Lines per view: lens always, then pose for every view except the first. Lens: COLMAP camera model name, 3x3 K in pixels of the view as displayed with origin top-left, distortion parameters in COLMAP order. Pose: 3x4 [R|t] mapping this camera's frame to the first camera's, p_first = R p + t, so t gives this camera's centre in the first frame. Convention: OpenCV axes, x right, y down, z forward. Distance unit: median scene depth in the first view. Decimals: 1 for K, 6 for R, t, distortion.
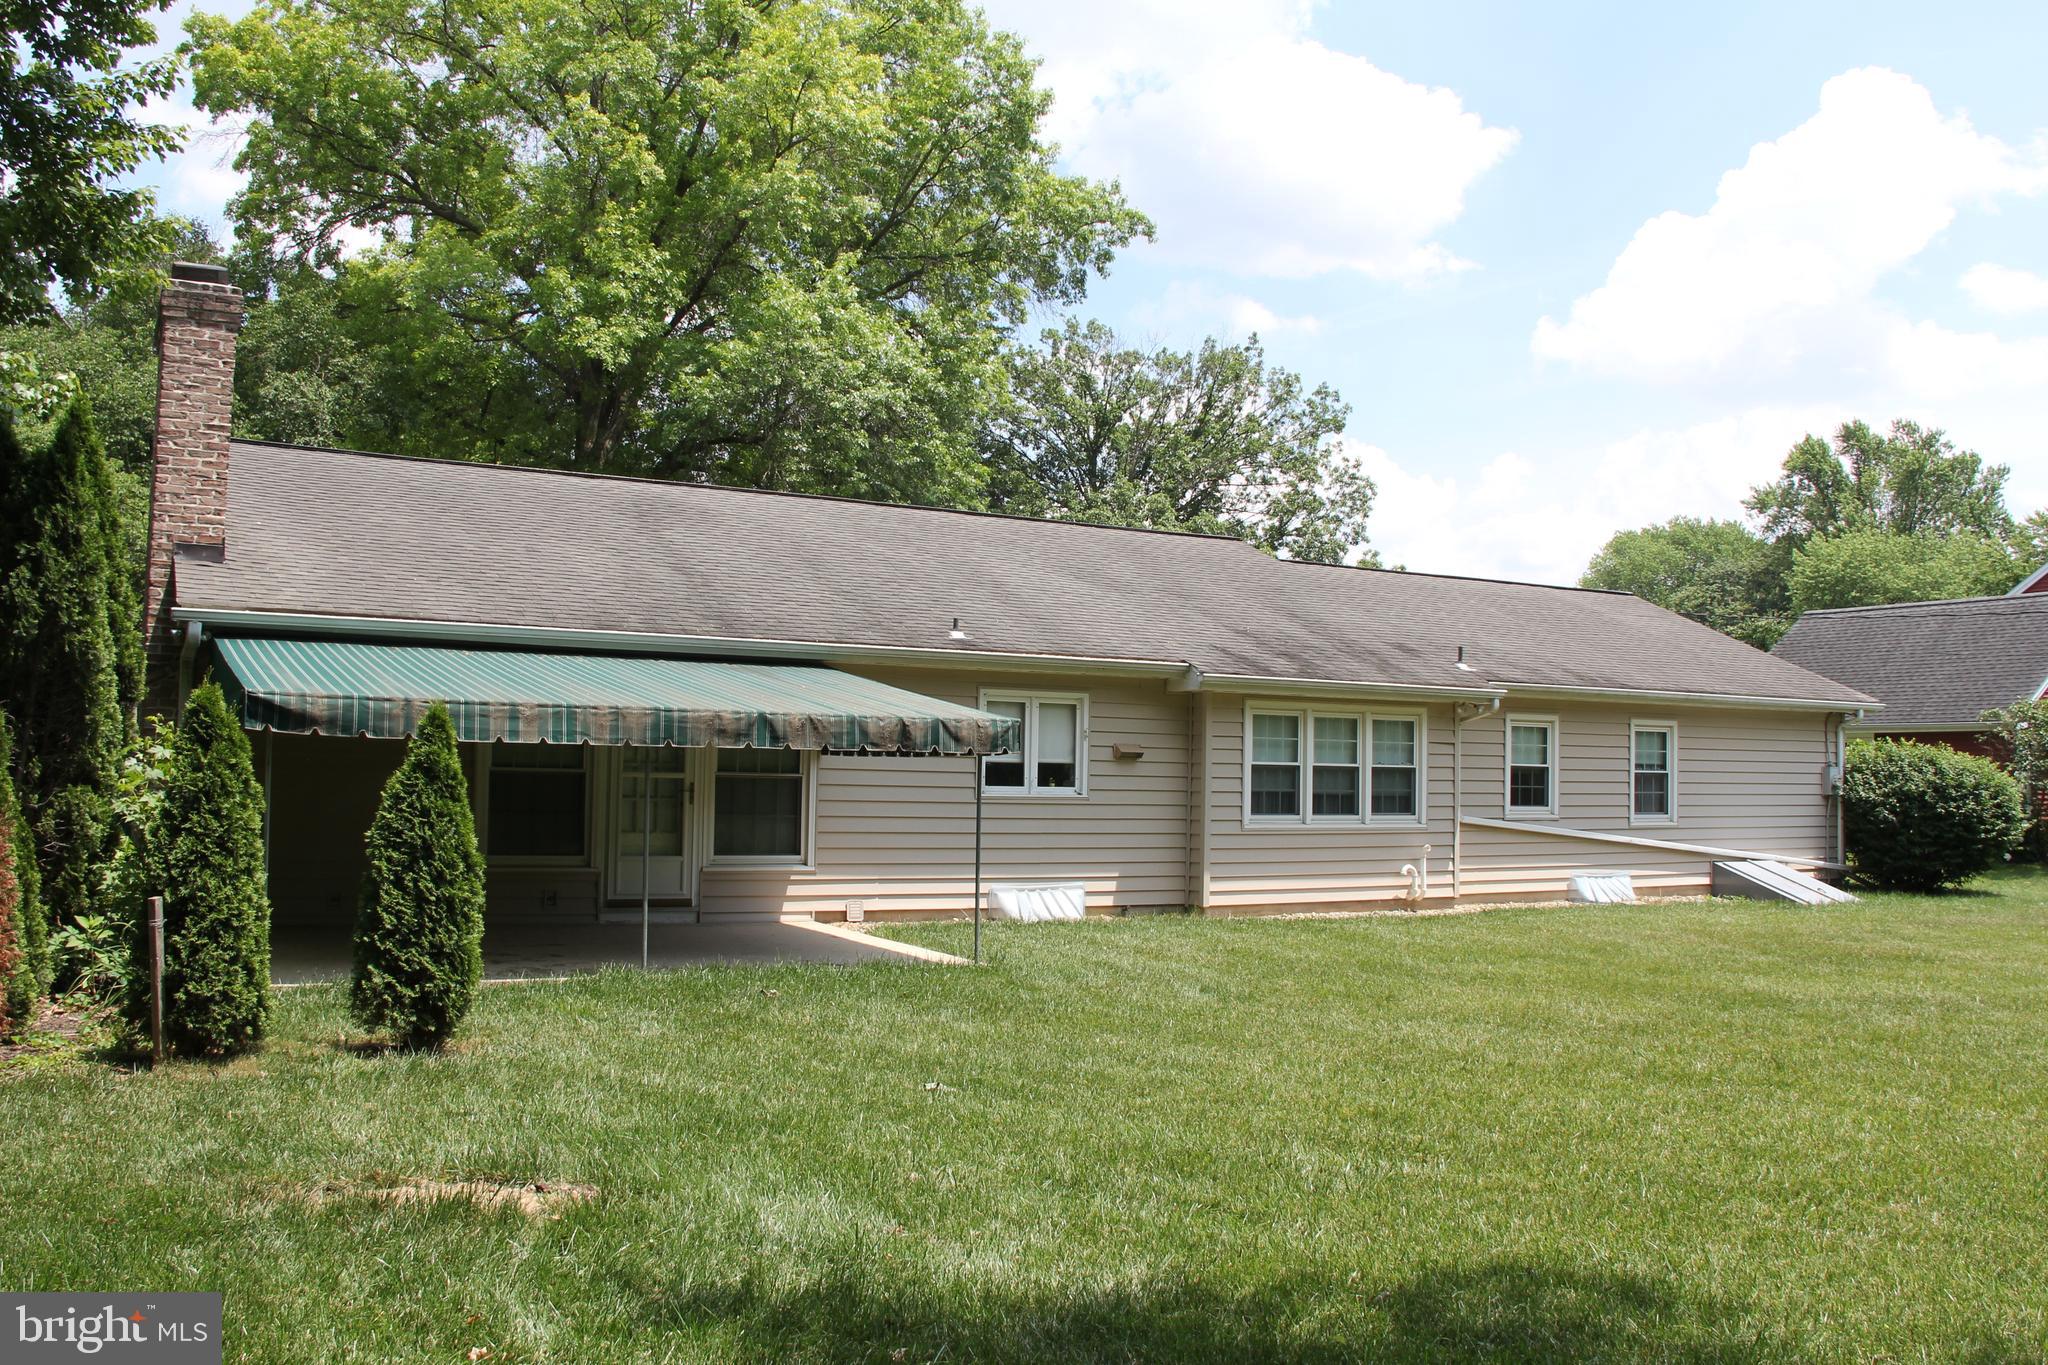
lens RADIAL K [[1771.8, 0, 1021.4], [0, 1771.8, 799.5], [0, 0, 1]] dist [-0.253478, 0.097028]
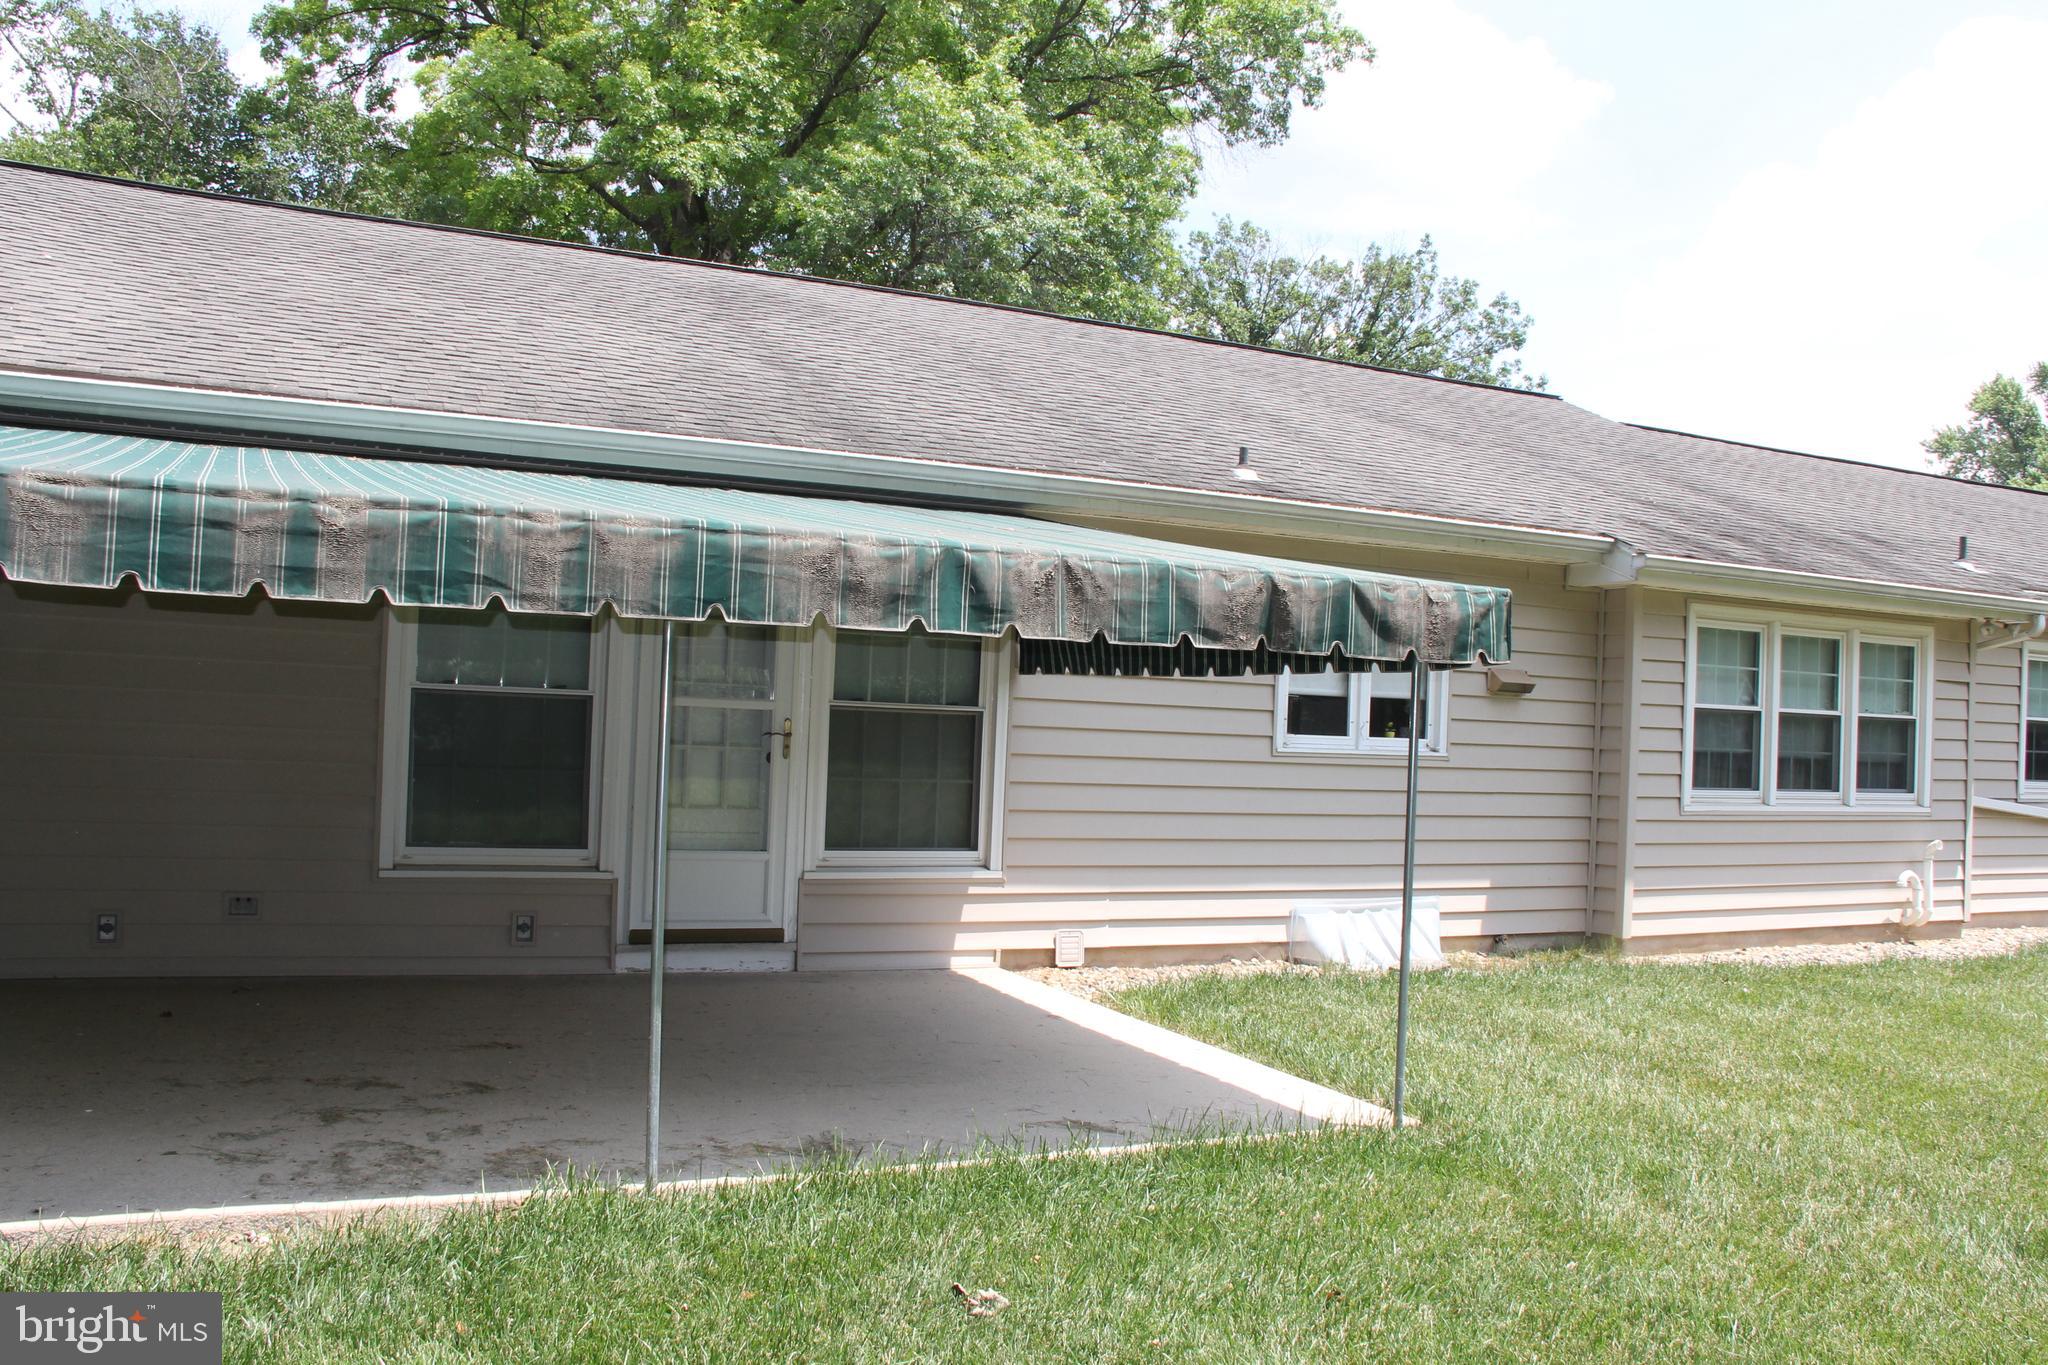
lens RADIAL K [[1723.5, 0, 1022.9], [0, 1723.5, 766.2], [0, 0, 1]] dist [-0.171901, -0.159703]
pose [[0.998168, 0.019041, -0.057427, -0.068348], [-0.018326, 0.999748, 0.012946, -0.002509], [0.057659, -0.011870, 0.998266, 0.385369]]
